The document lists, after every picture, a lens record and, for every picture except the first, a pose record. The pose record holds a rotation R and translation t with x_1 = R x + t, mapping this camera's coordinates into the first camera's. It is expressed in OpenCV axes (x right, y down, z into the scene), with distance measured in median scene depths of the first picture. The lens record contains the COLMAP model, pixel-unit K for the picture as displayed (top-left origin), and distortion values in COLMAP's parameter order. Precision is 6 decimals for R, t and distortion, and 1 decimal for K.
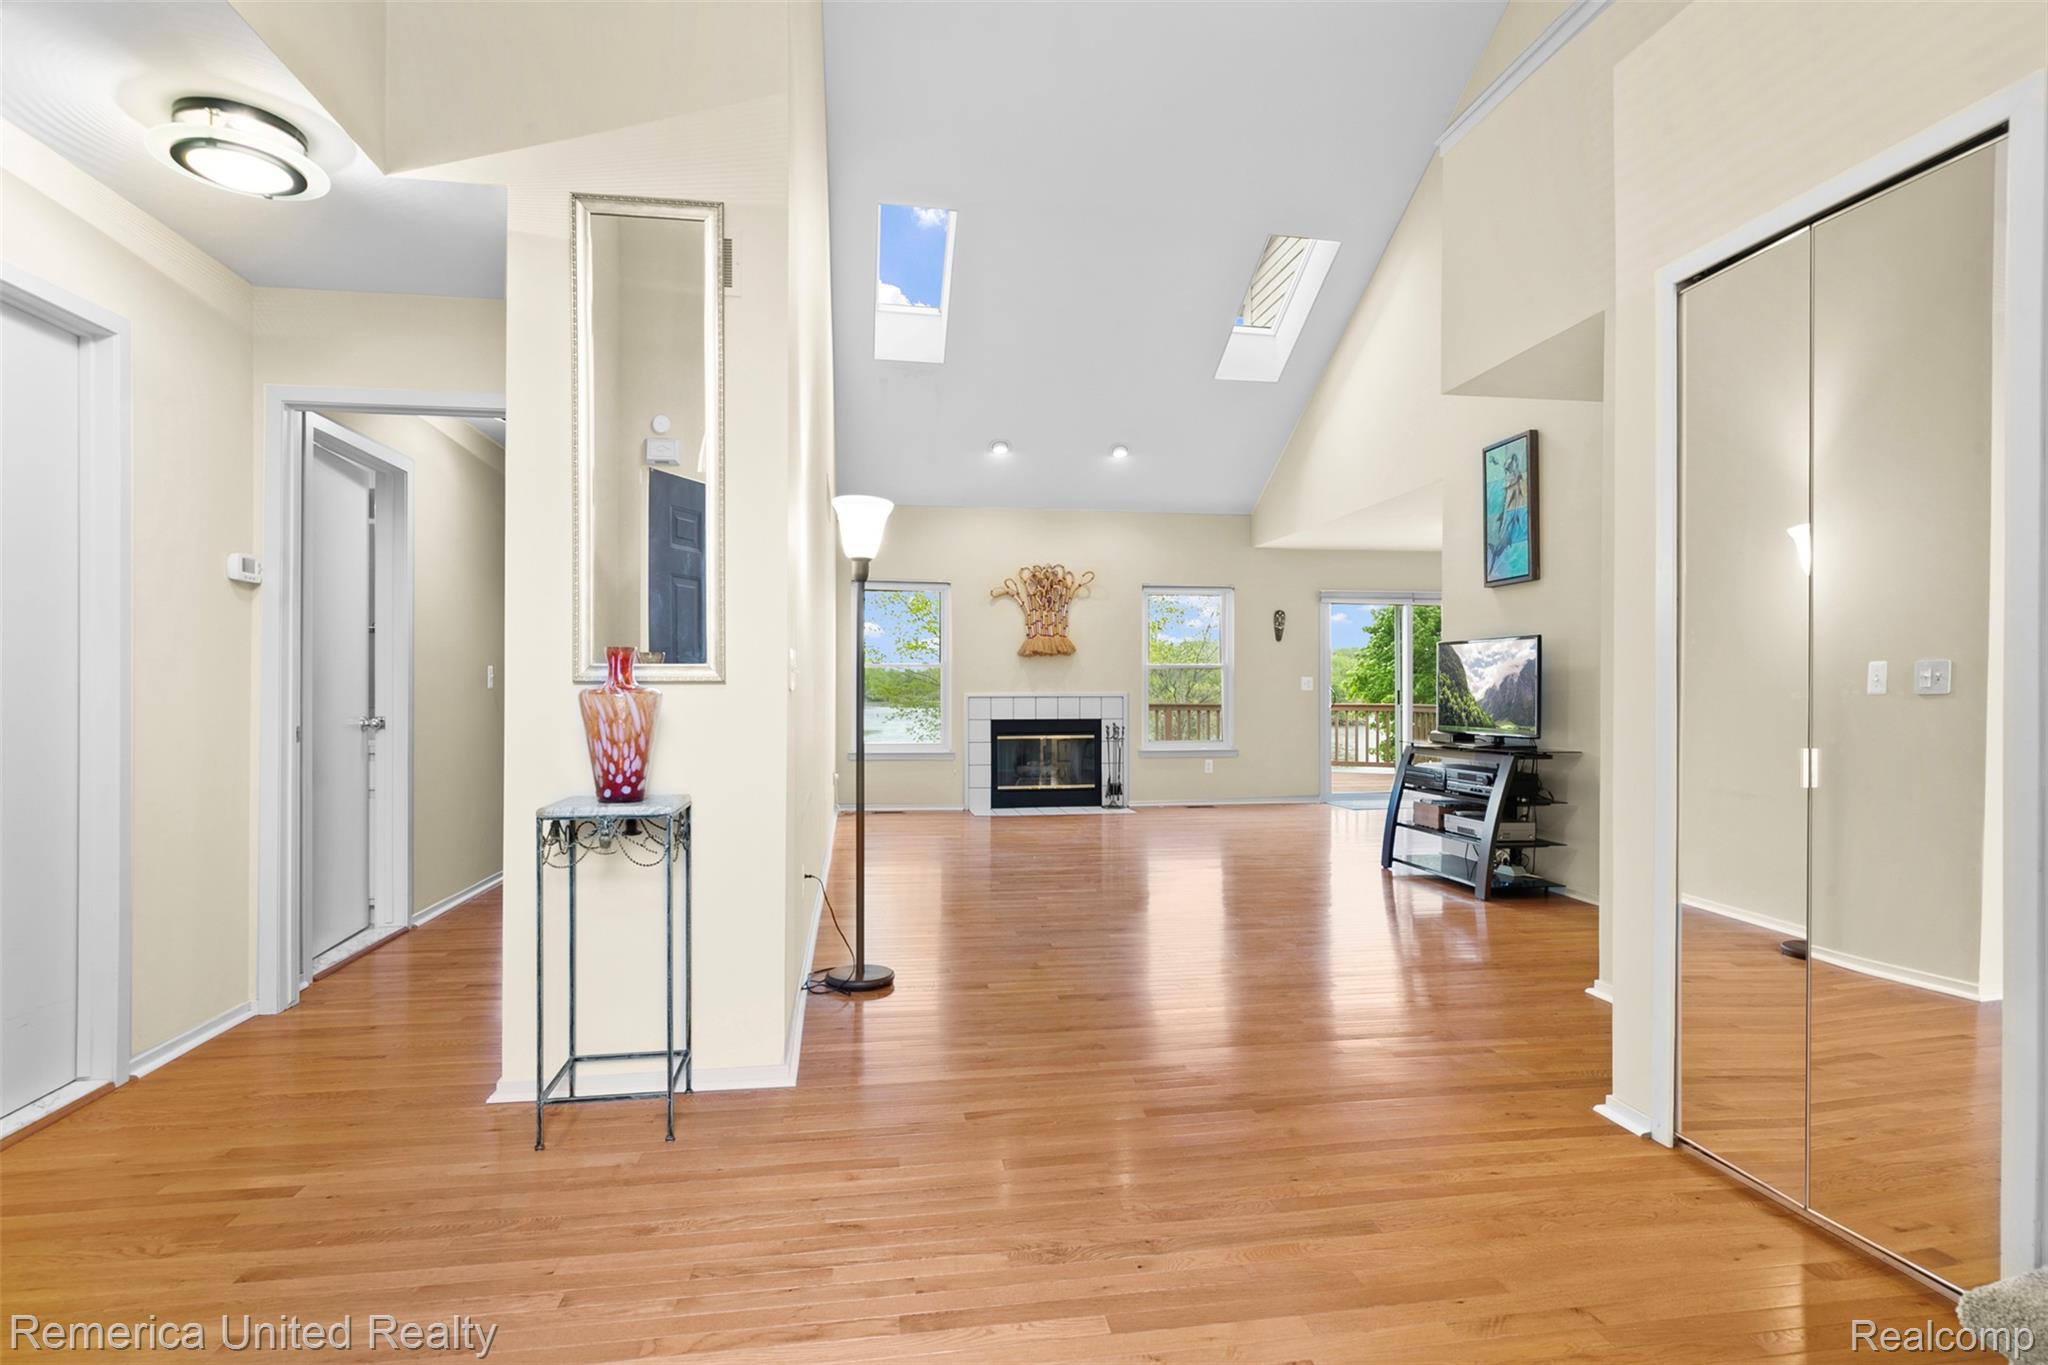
lens RADIAL K [[1049.3, 0, 1003.6], [0, 1049.3, 700.7], [0, 0, 1]] dist [-0.017030, 0.000440]
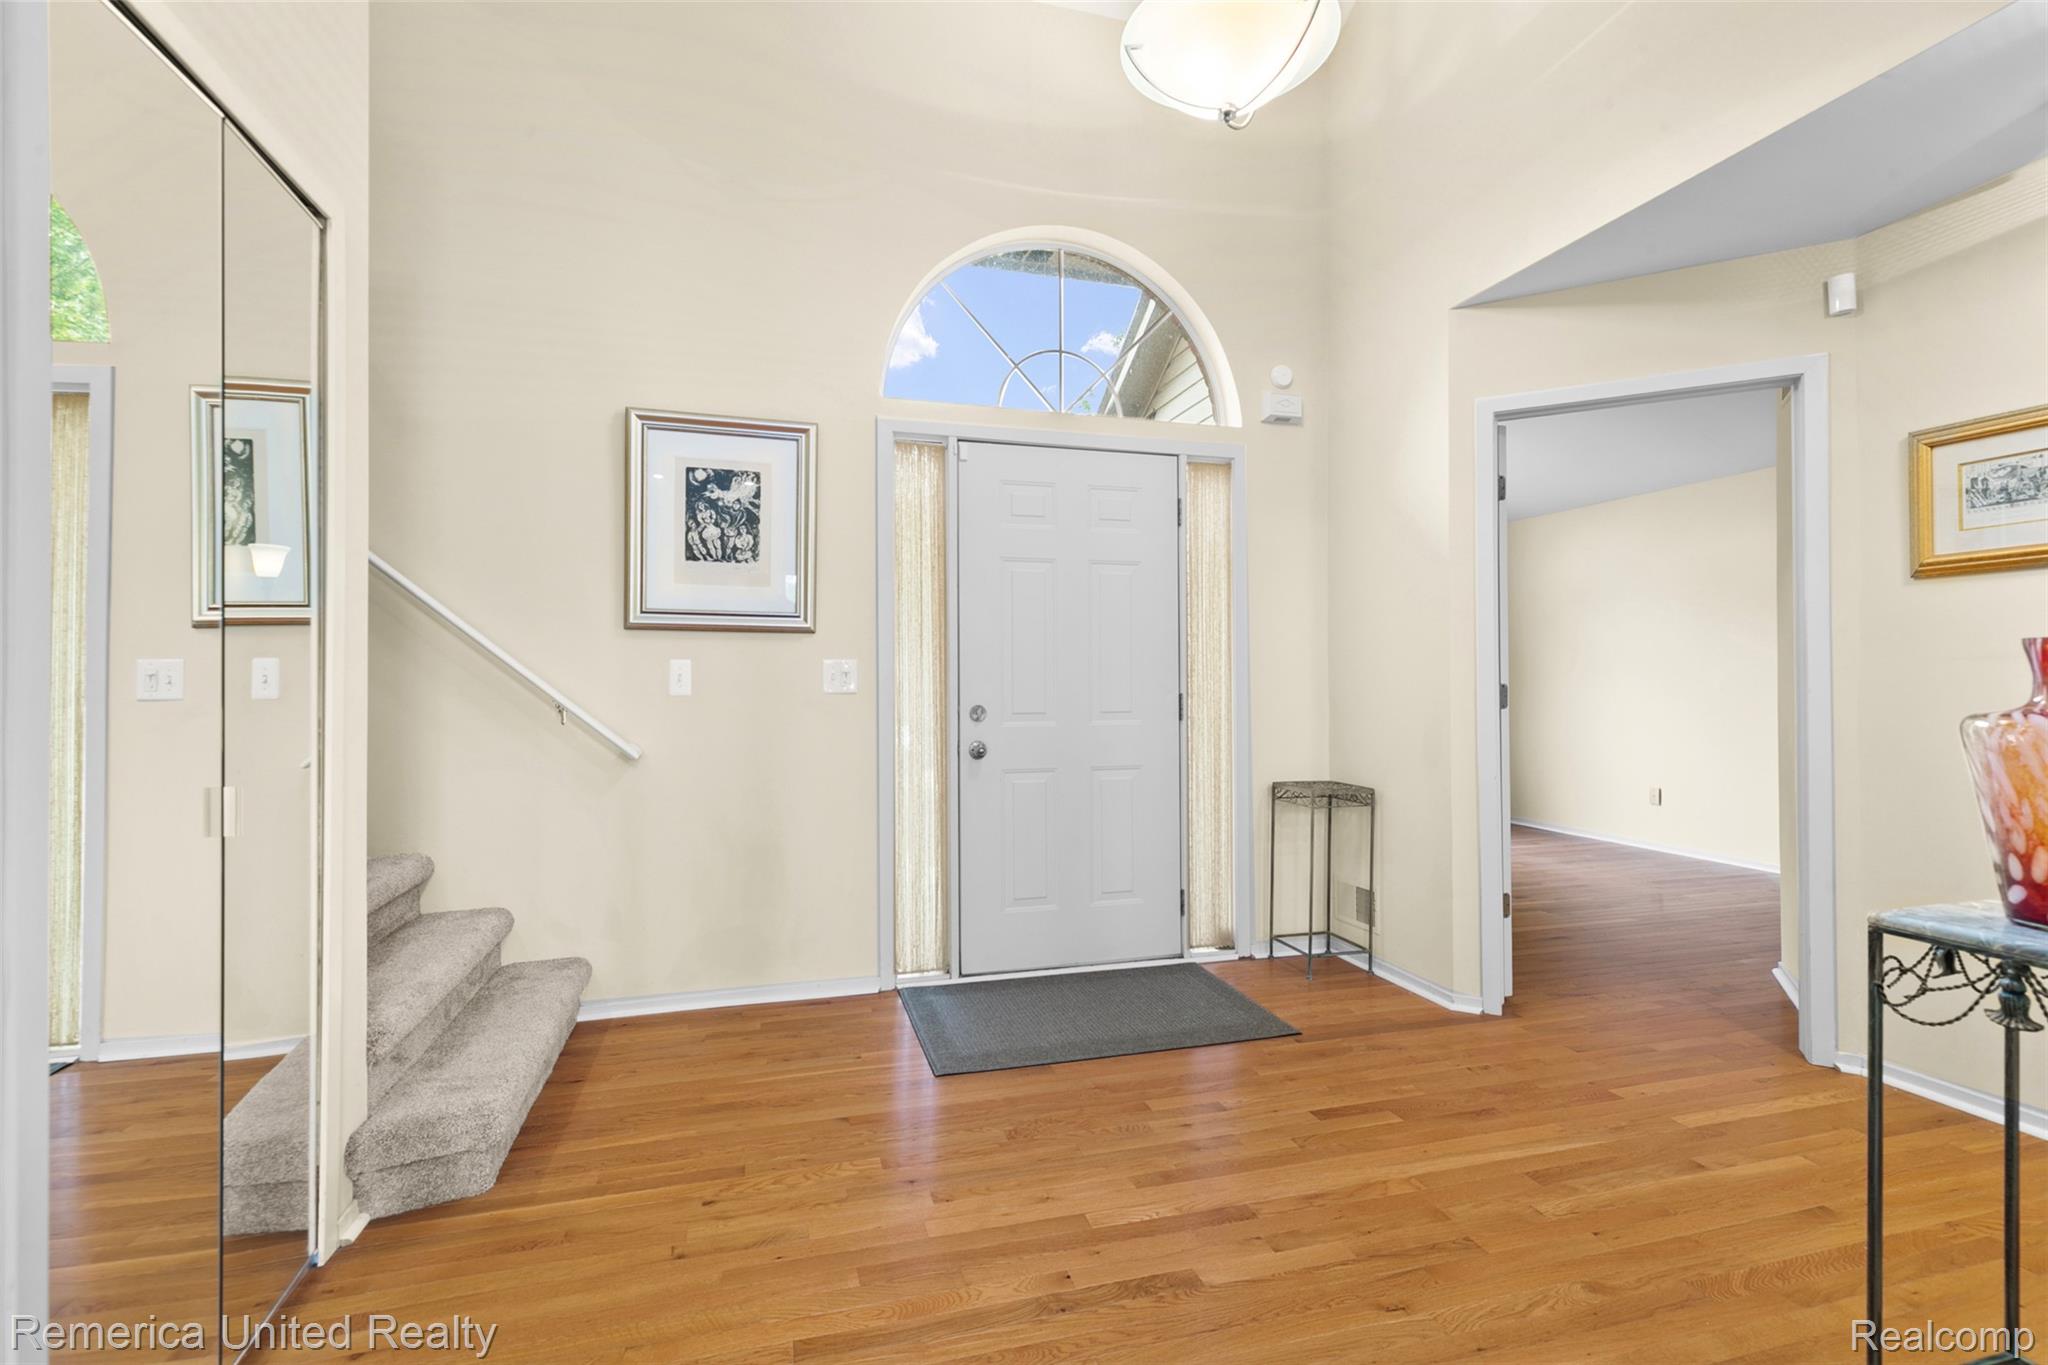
lens RADIAL K [[922.9, 0, 1036.0], [0, 922.9, 679.7], [0, 0, 1]] dist [0.002436, -0.000714]
pose [[-0.984996, -0.007540, -0.172410, 0.104396], [-0.007341, 0.999971, -0.001794, -0.008786], [0.172419, -0.000501, -0.985024, 0.609740]]
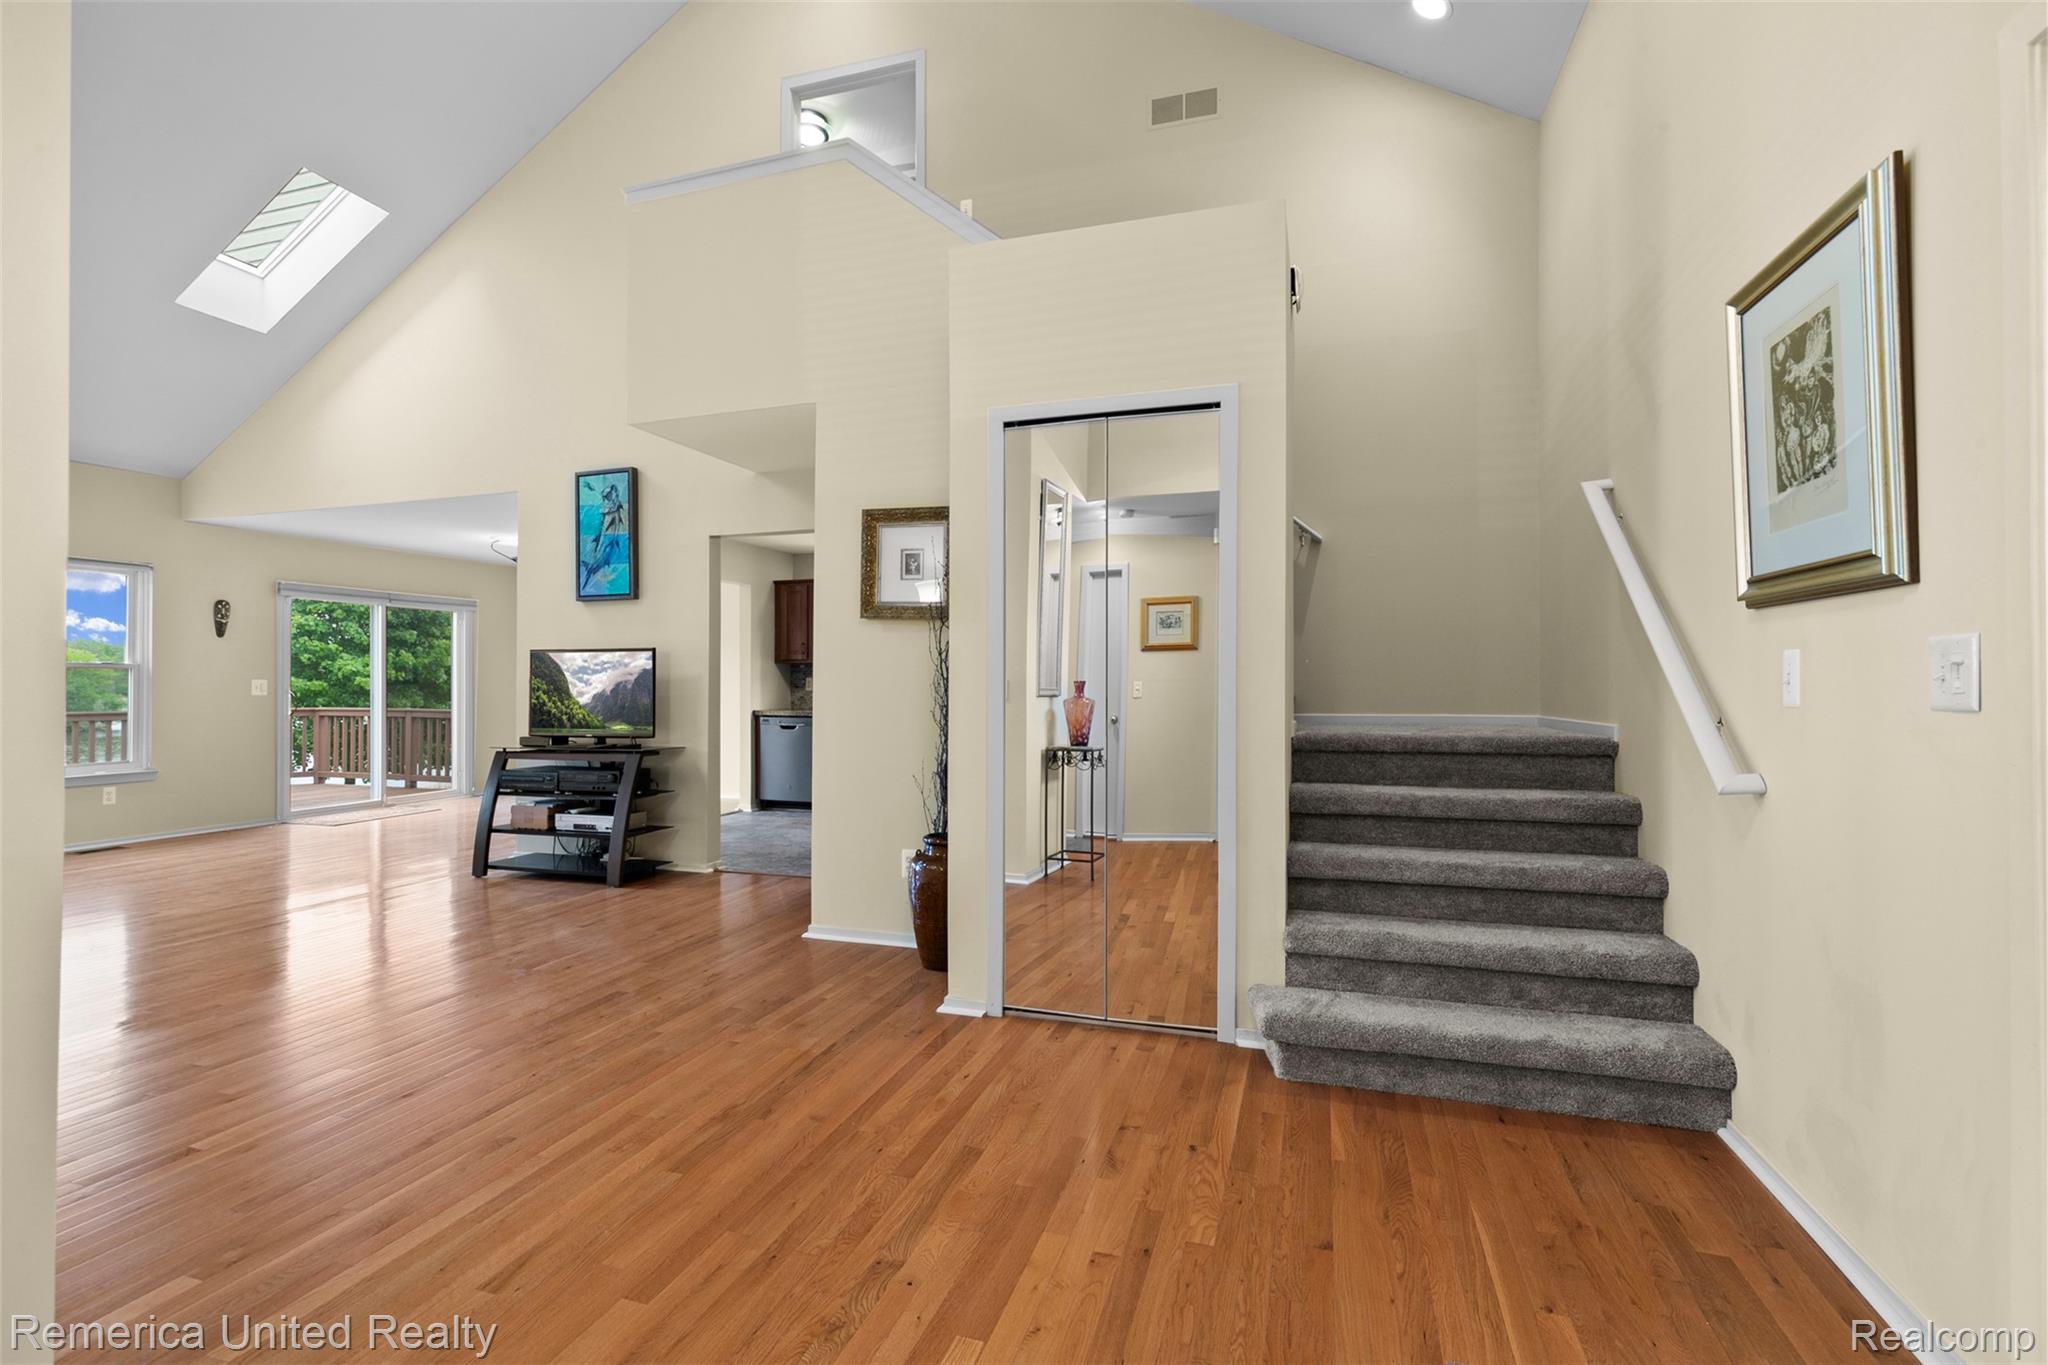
lens RADIAL K [[922.9, 0, 1030.6], [0, 922.9, 673.2], [0, 0, 1]] dist [0.002436, -0.000714]
pose [[0.428121, 0.012373, 0.903637, -0.205076], [0.012384, 0.999732, -0.019556, -0.008202], [-0.903637, 0.019563, 0.427853, 0.165213]]
